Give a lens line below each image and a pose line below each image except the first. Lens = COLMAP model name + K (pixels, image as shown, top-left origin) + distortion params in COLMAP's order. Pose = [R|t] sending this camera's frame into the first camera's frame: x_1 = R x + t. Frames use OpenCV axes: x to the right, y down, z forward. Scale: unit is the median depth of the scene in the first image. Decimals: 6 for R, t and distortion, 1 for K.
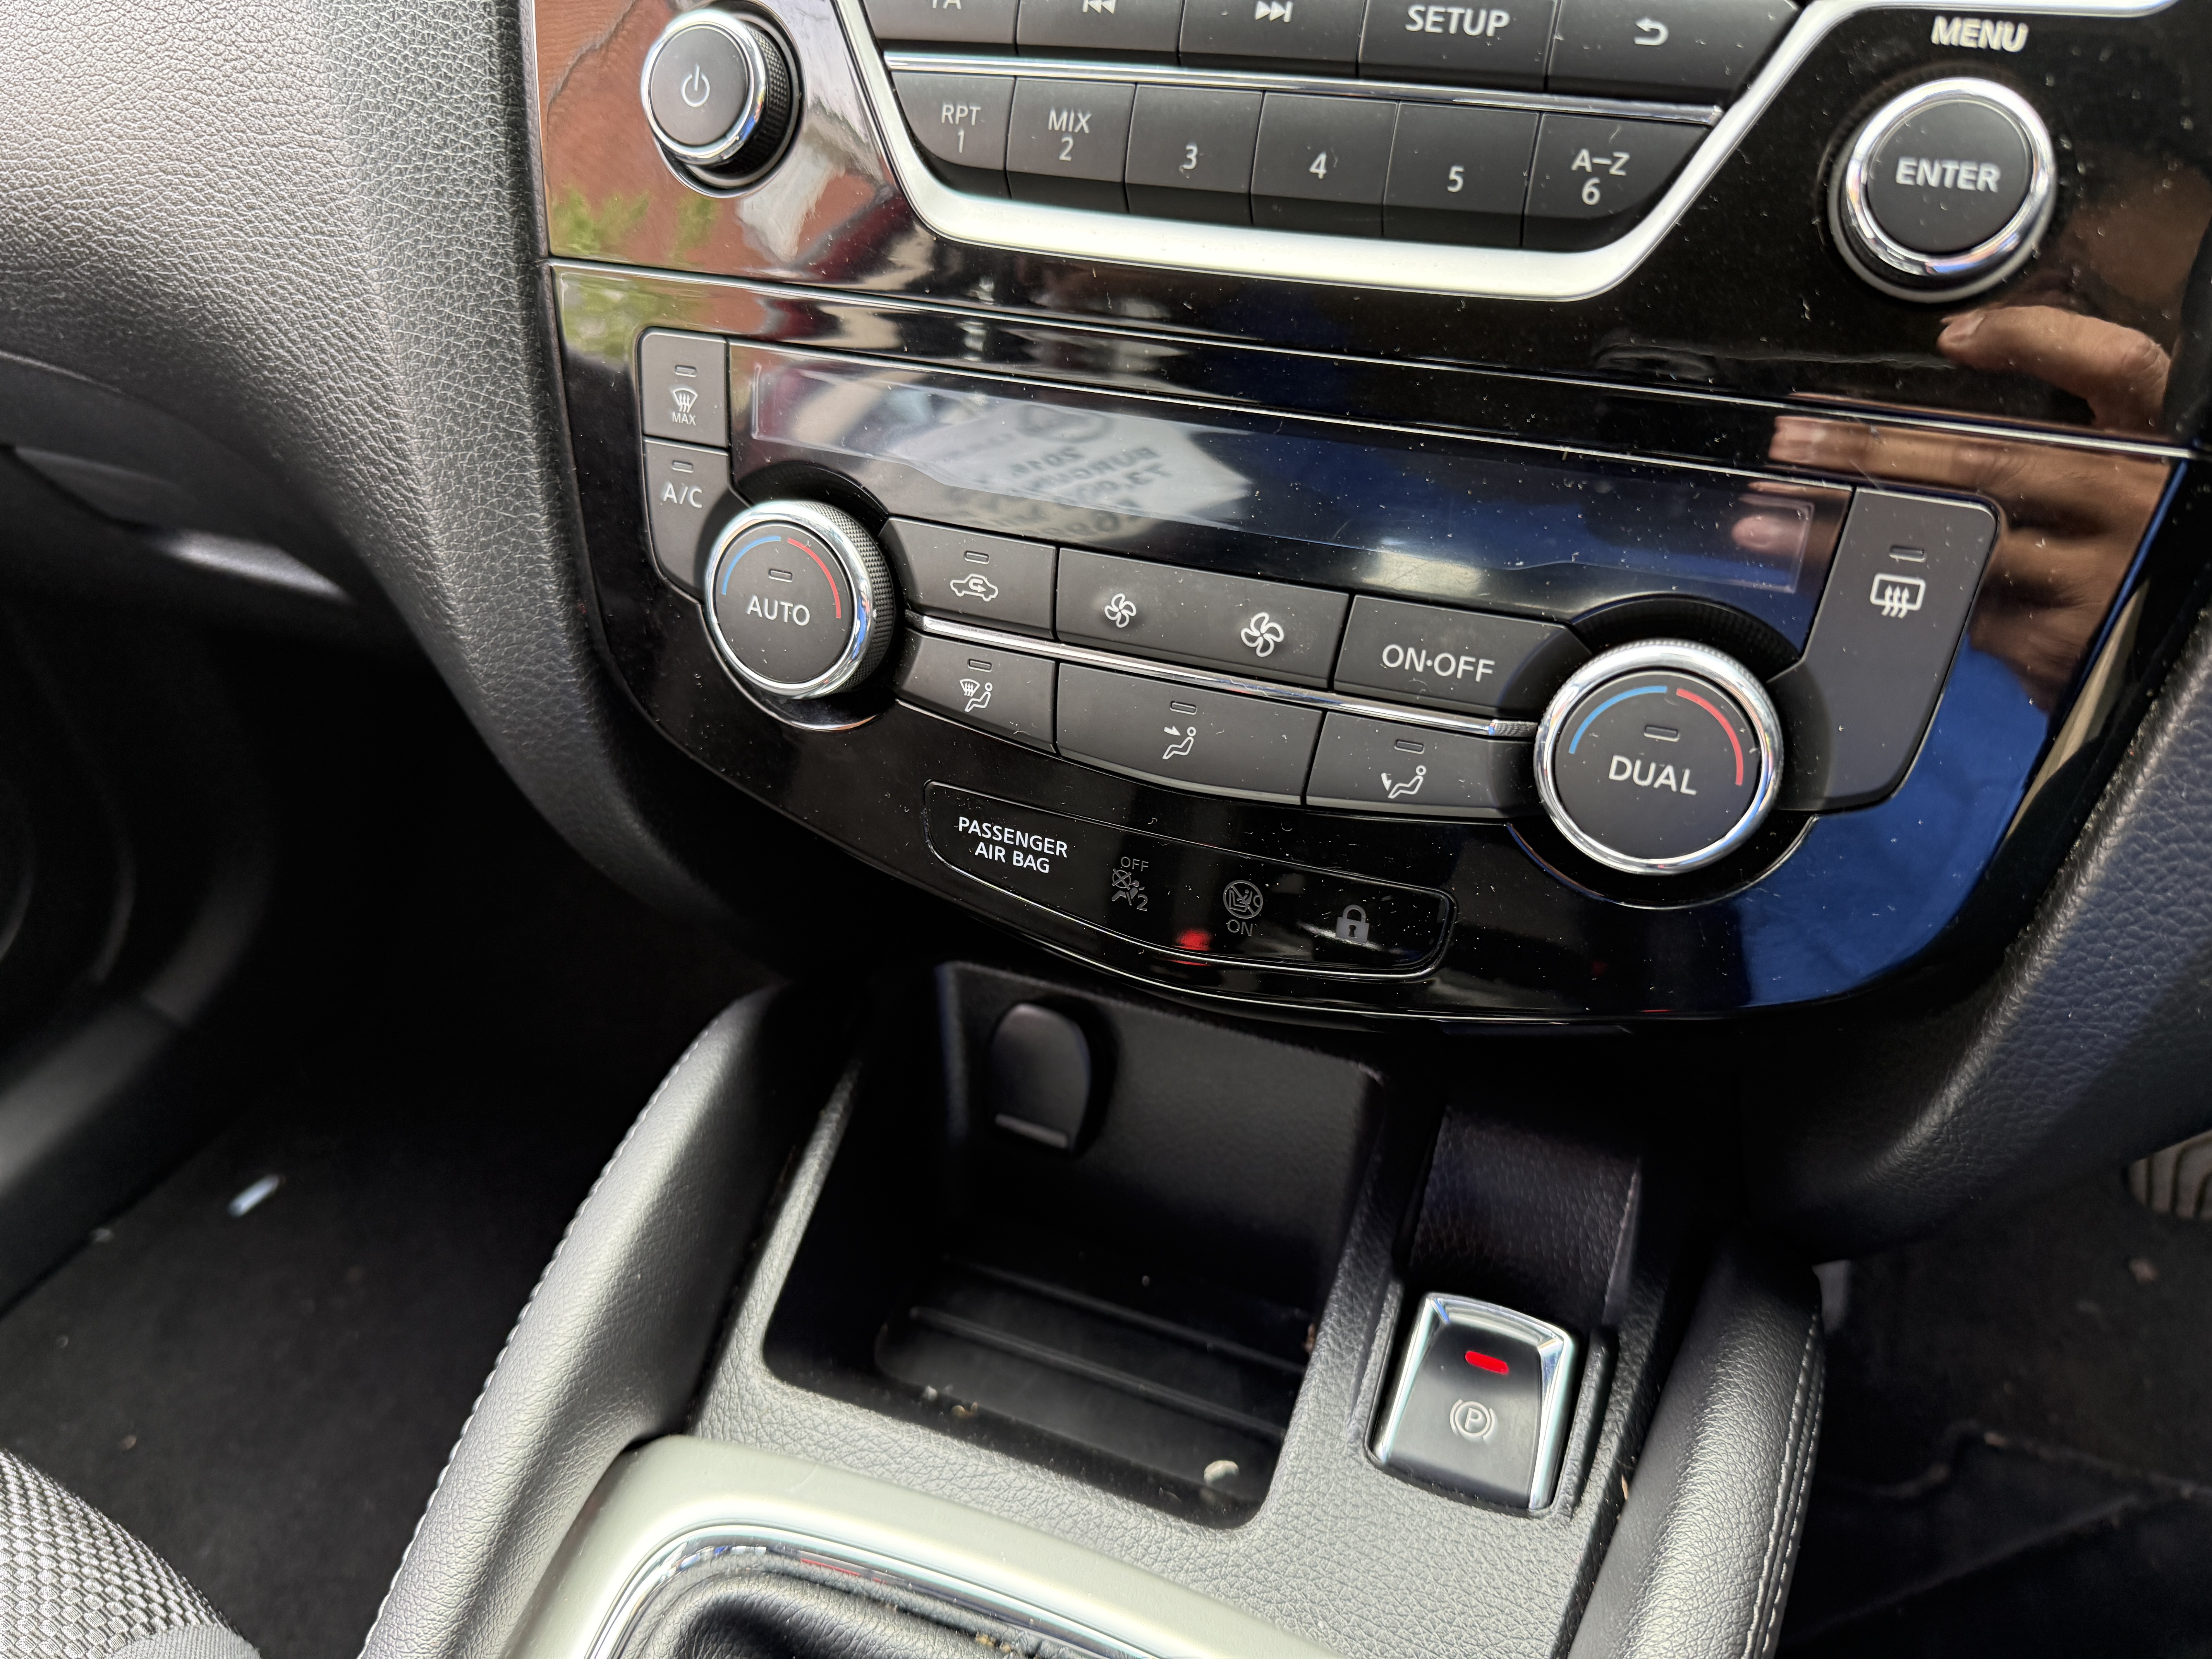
lens RADIAL K [[1502.5, 0, 1106.0], [0, 1502.5, 829.5], [0, 0, 1]] dist [0.044782, -0.072042]
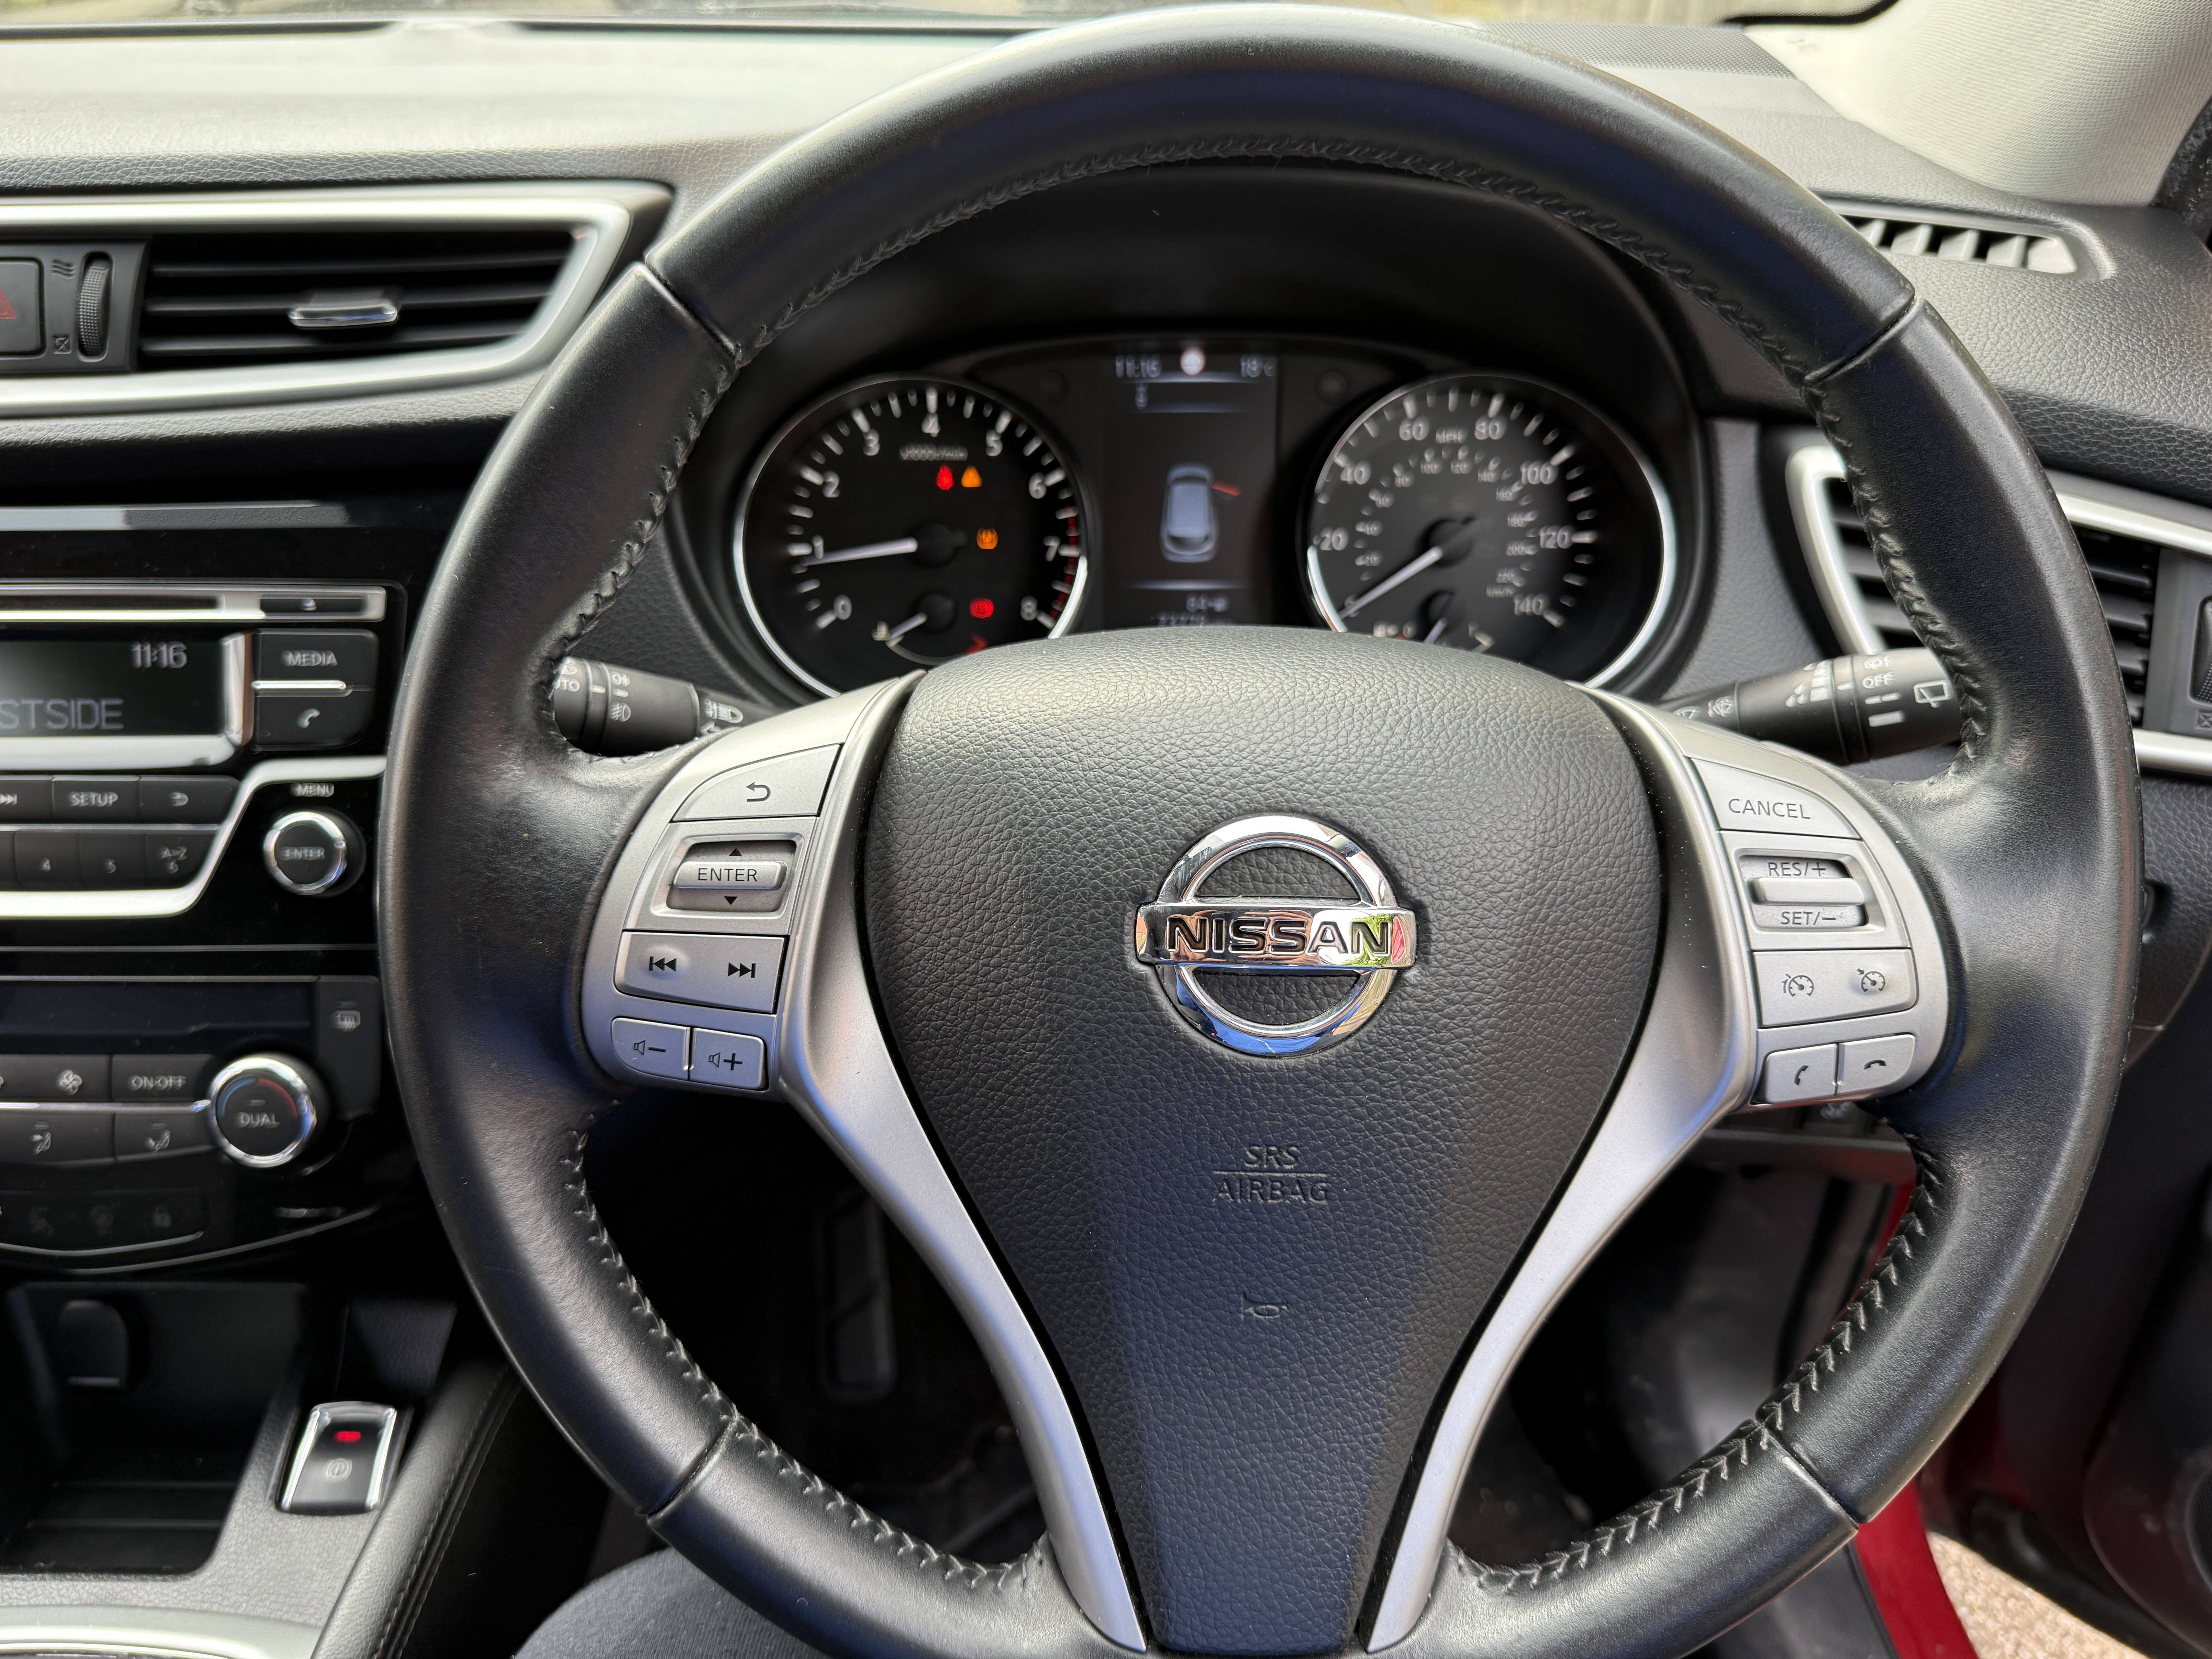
lens RADIAL K [[1600.4, 0, 1103.4], [0, 1600.4, 840.0], [0, 0, 1]] dist [0.018970, -0.010703]
pose [[0.941962, -0.164346, 0.292742, 0.730000], [0.197533, 0.976387, -0.087463, 0.010524], [-0.271456, 0.140213, 0.952183, -1.272383]]
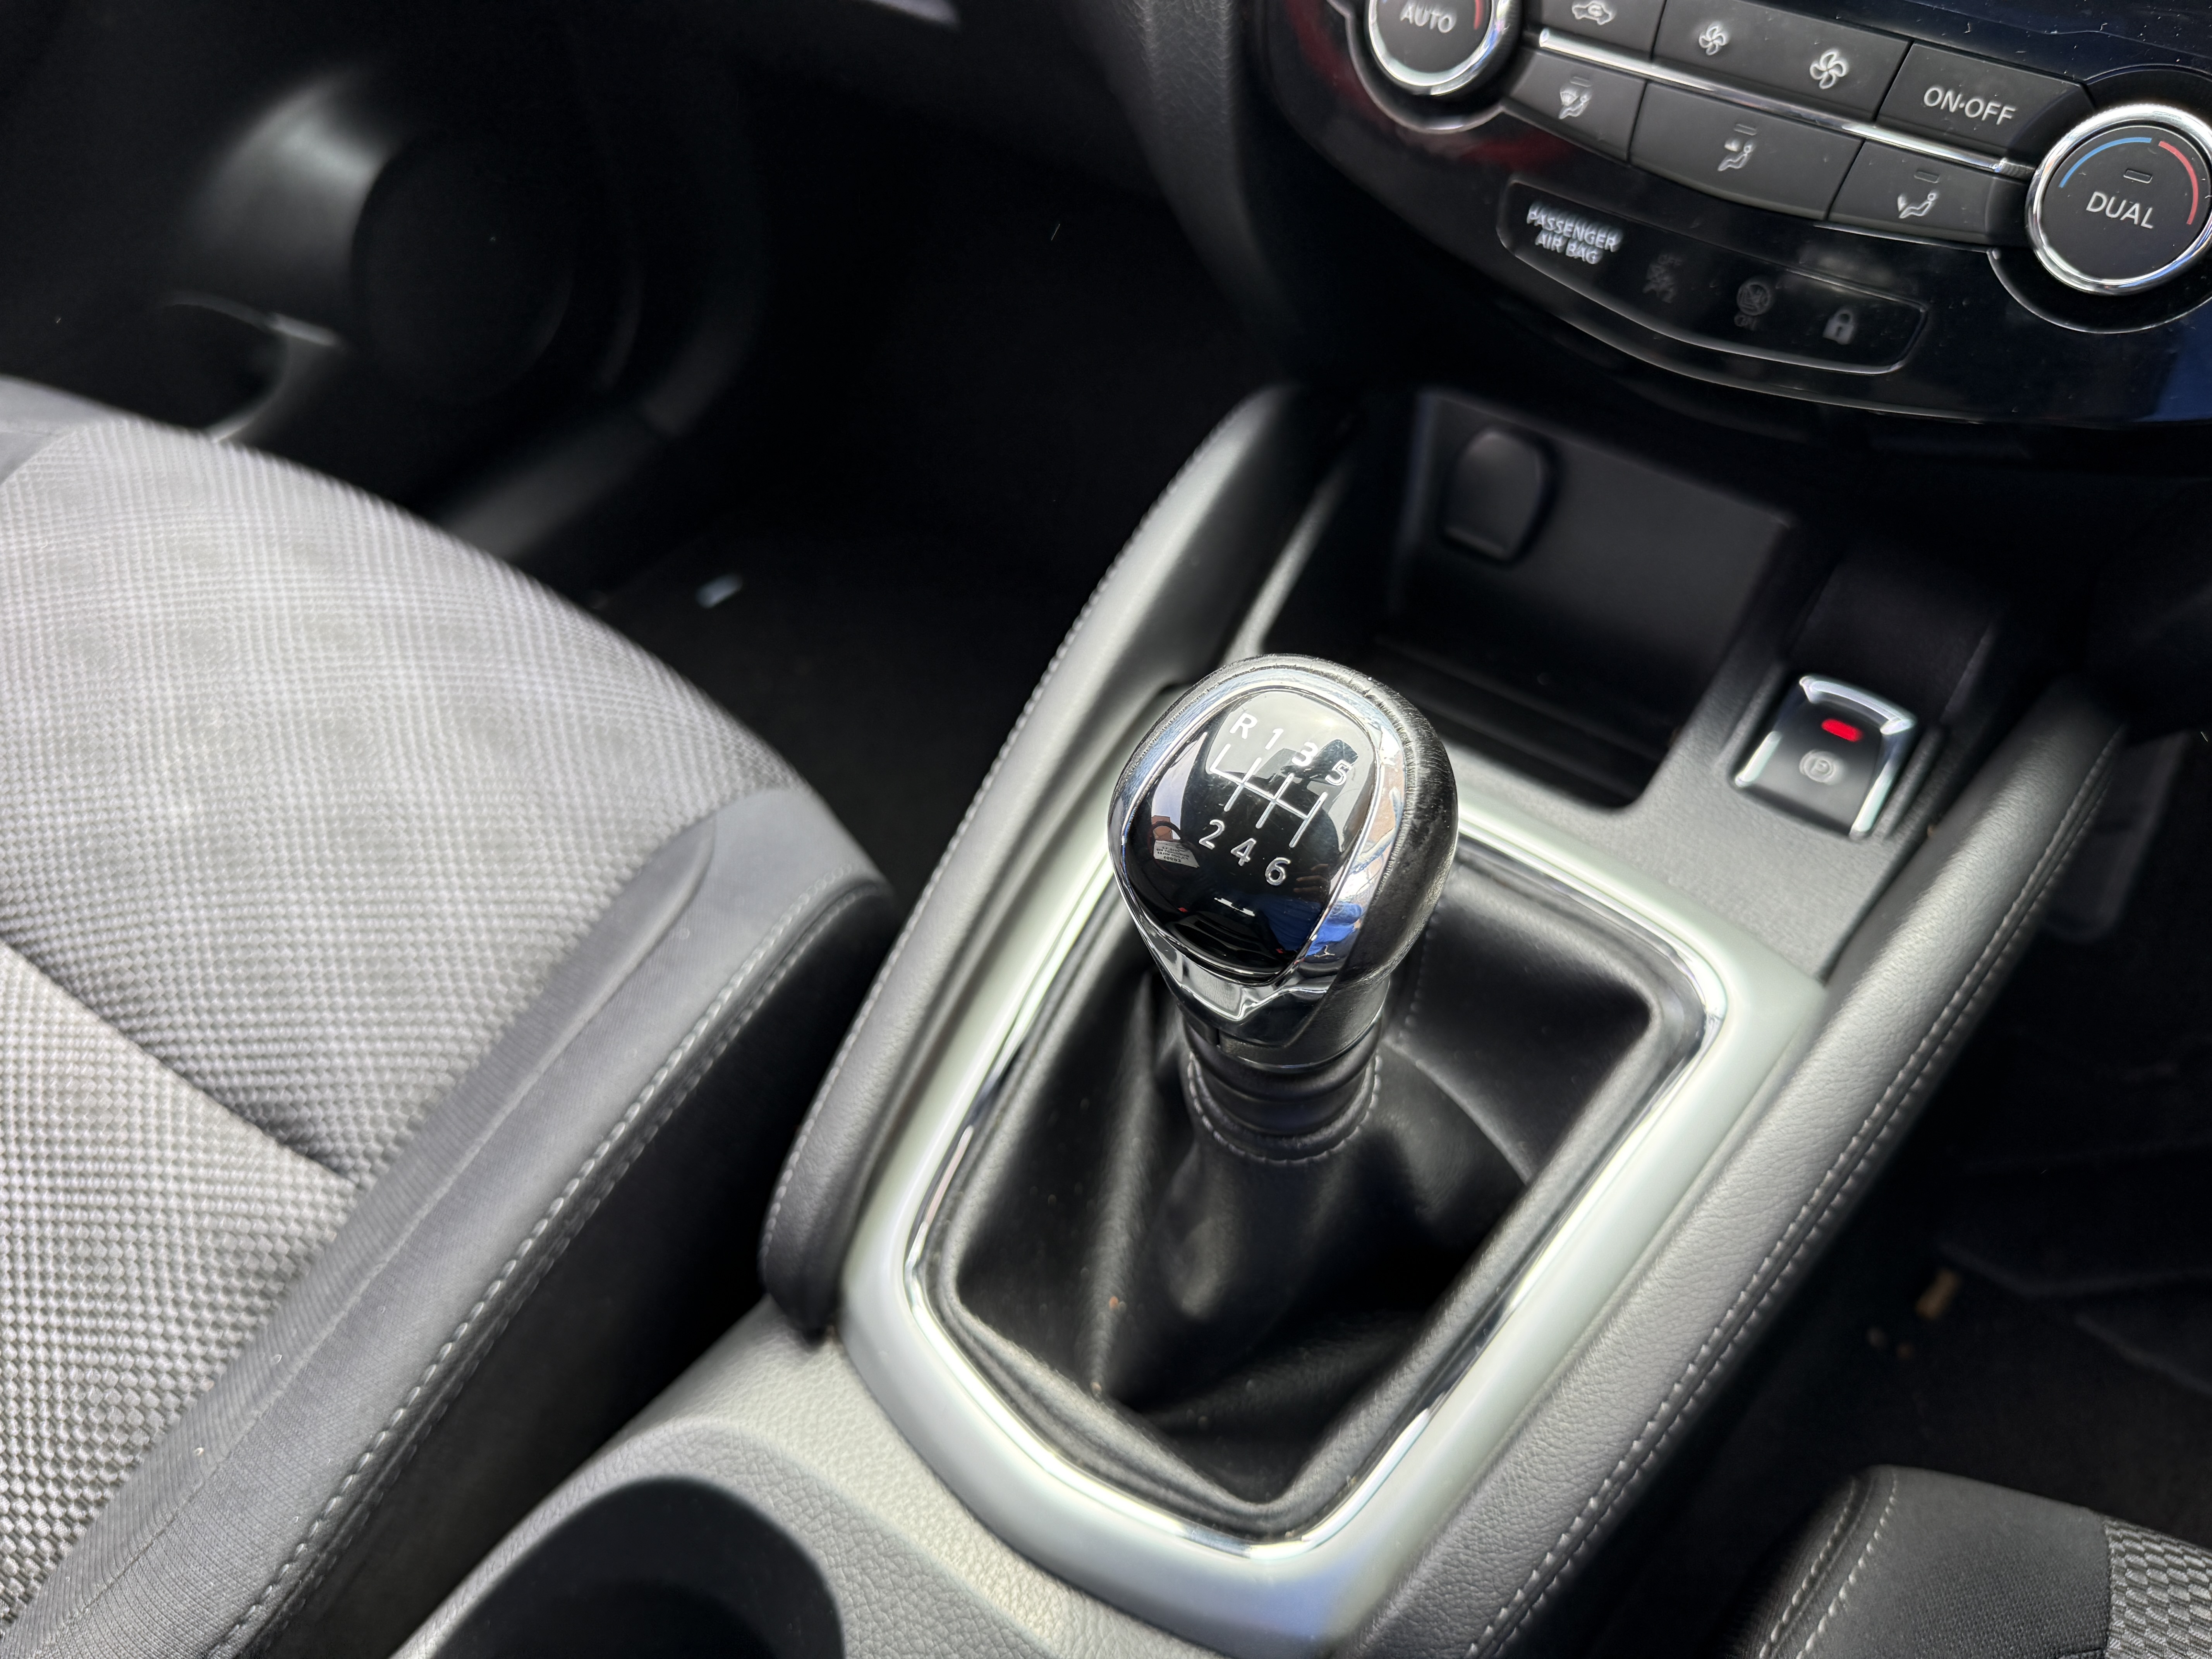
lens RADIAL K [[1575.1, 0, 1106.0], [0, 1575.1, 829.5], [0, 0, 1]] dist [-0.000286, -0.036108]
pose [[0.972240, 0.186043, -0.141905, -0.163505], [-0.150405, 0.961483, 0.230064, 0.246788], [0.179241, -0.202334, 0.962774, -0.455179]]
